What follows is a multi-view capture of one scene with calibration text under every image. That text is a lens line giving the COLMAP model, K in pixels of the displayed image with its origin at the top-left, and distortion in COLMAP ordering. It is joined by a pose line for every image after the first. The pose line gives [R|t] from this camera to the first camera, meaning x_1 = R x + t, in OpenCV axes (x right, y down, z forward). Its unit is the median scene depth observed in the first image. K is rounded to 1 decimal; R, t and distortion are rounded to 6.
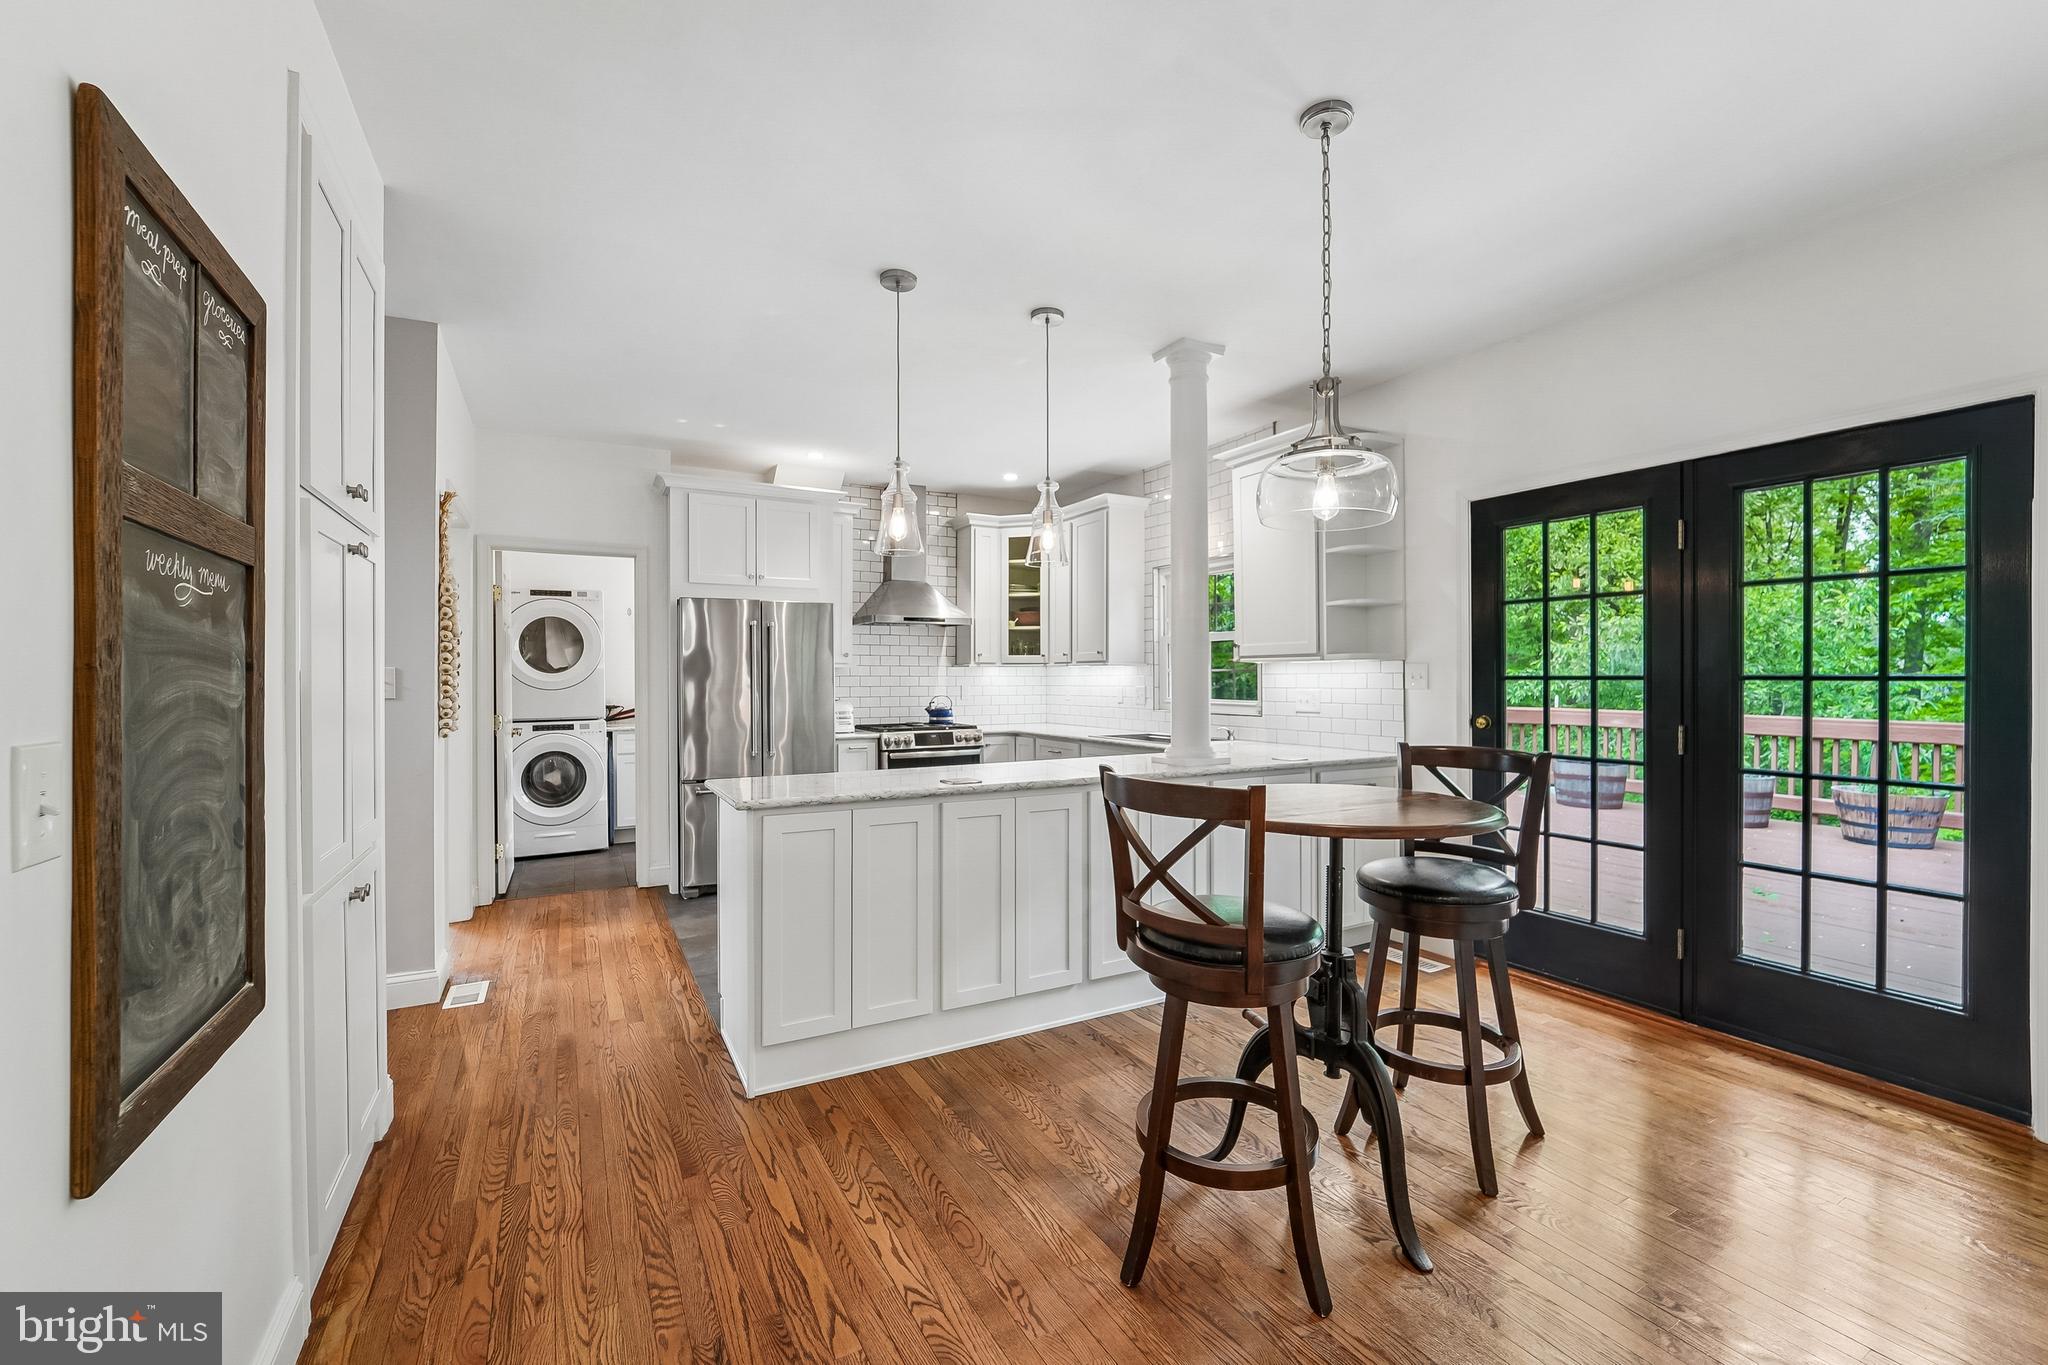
lens RADIAL K [[836.5, 0, 1022.4], [0, 836.5, 676.4], [0, 0, 1]] dist [-0.013736, 0.002022]
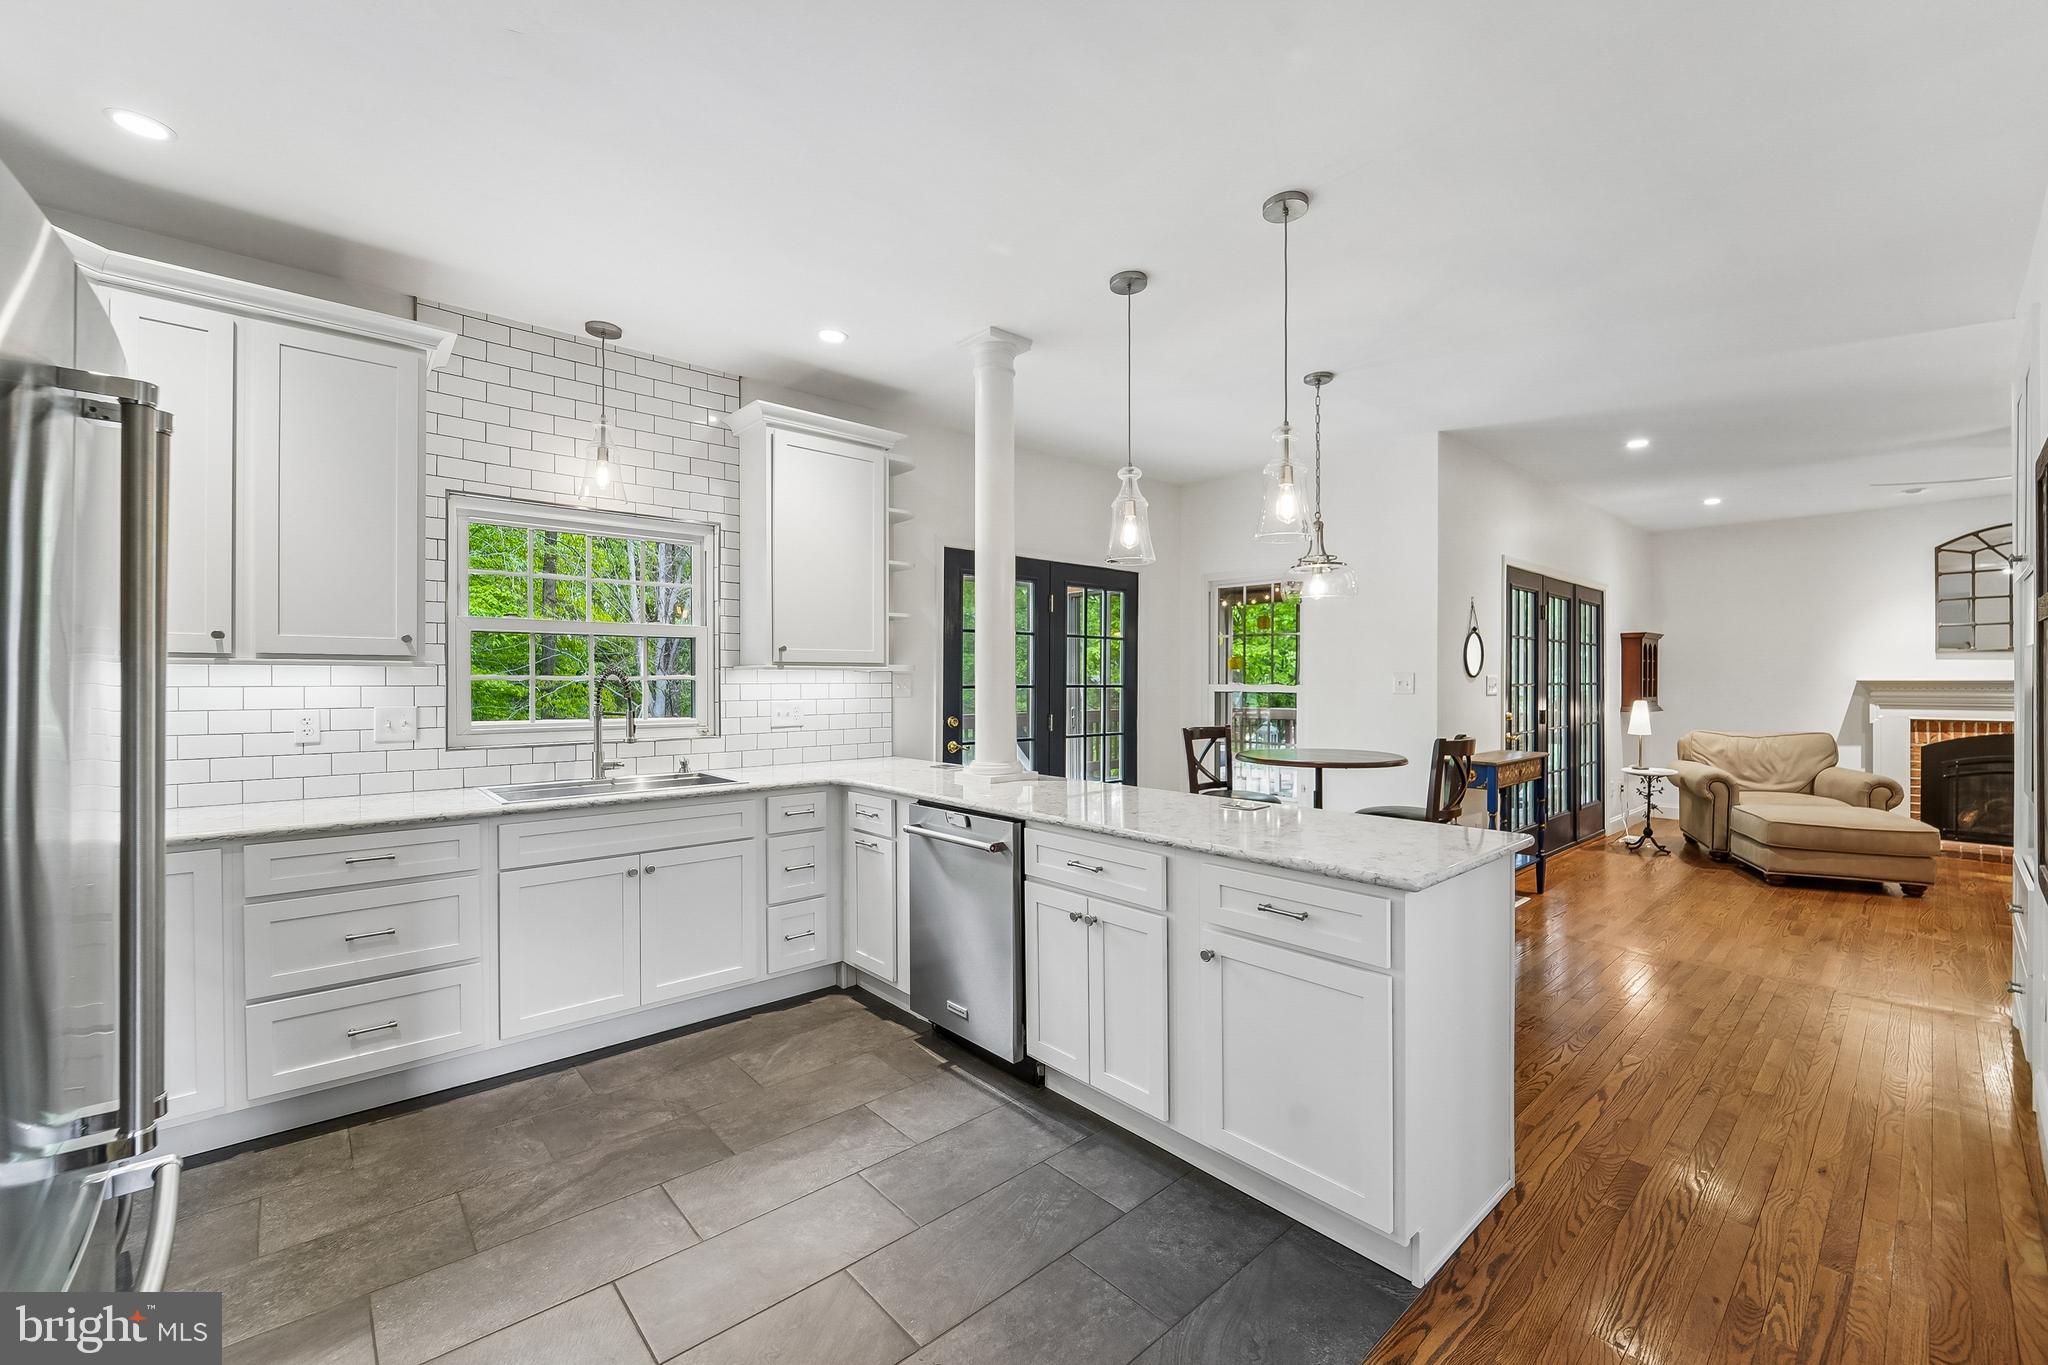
lens RADIAL K [[836.5, 0, 1044.8], [0, 836.5, 681.8], [0, 0, 1]] dist [-0.013736, 0.002022]
pose [[-0.237941, 0.001385, 0.971279, -0.482230], [-0.000088, 0.999999, -0.001448, -0.003199], [-0.971280, -0.000430, -0.237940, 0.774044]]
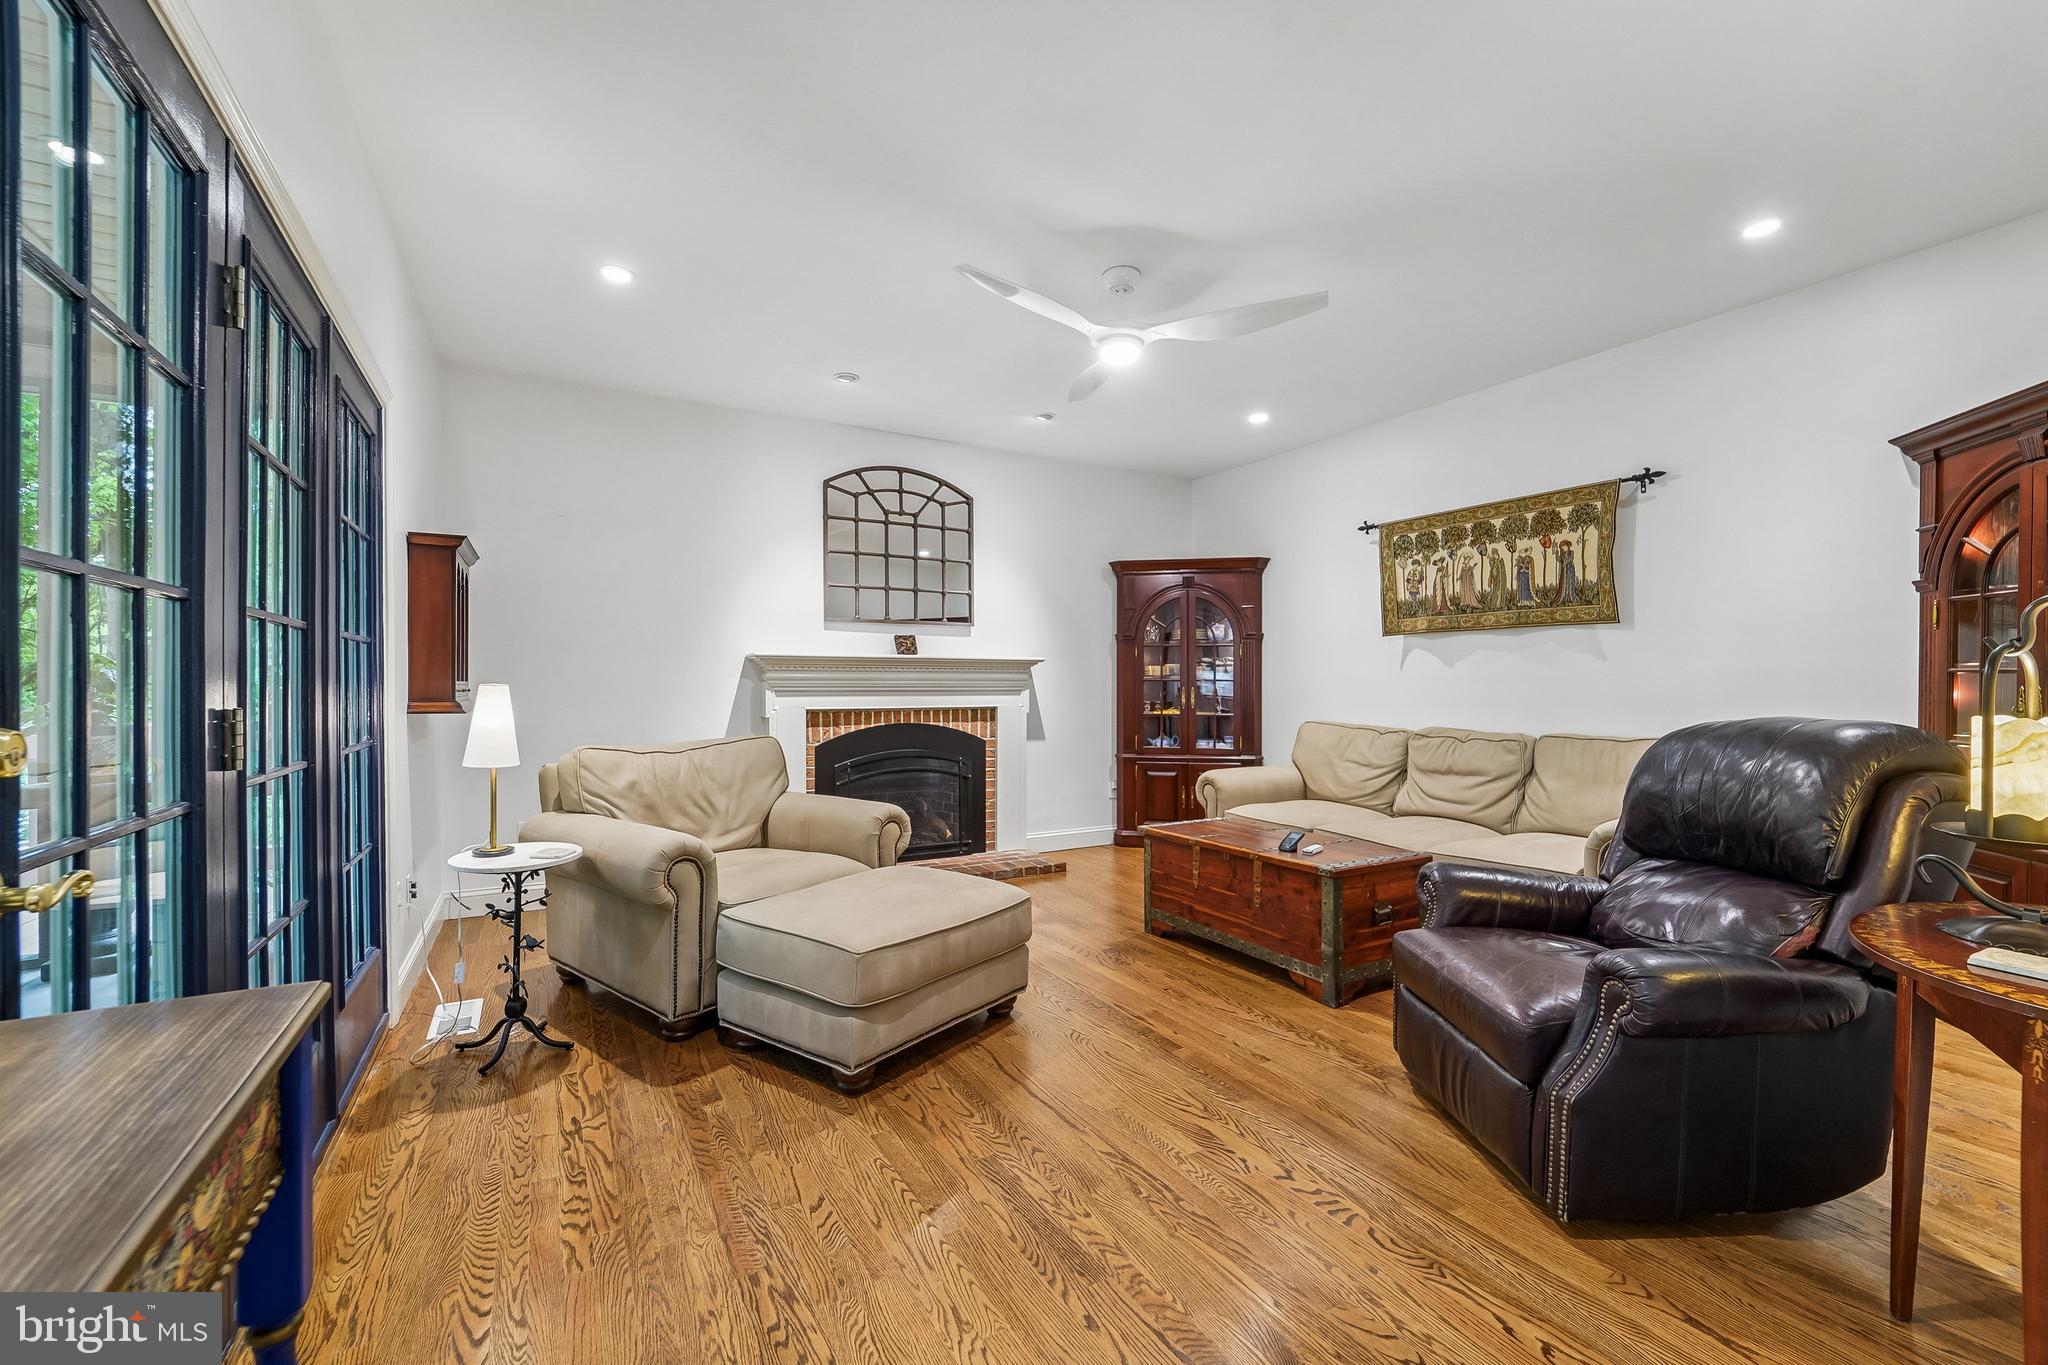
lens RADIAL K [[836.5, 0, 1026.5], [0, 836.5, 683.1], [0, 0, 1]] dist [-0.013736, 0.002022]
pose [[-0.999773, 0.006884, -0.020179, 0.155934], [0.006947, 0.999971, -0.003066, 0.024378], [0.020157, -0.003206, -0.999792, 0.164074]]
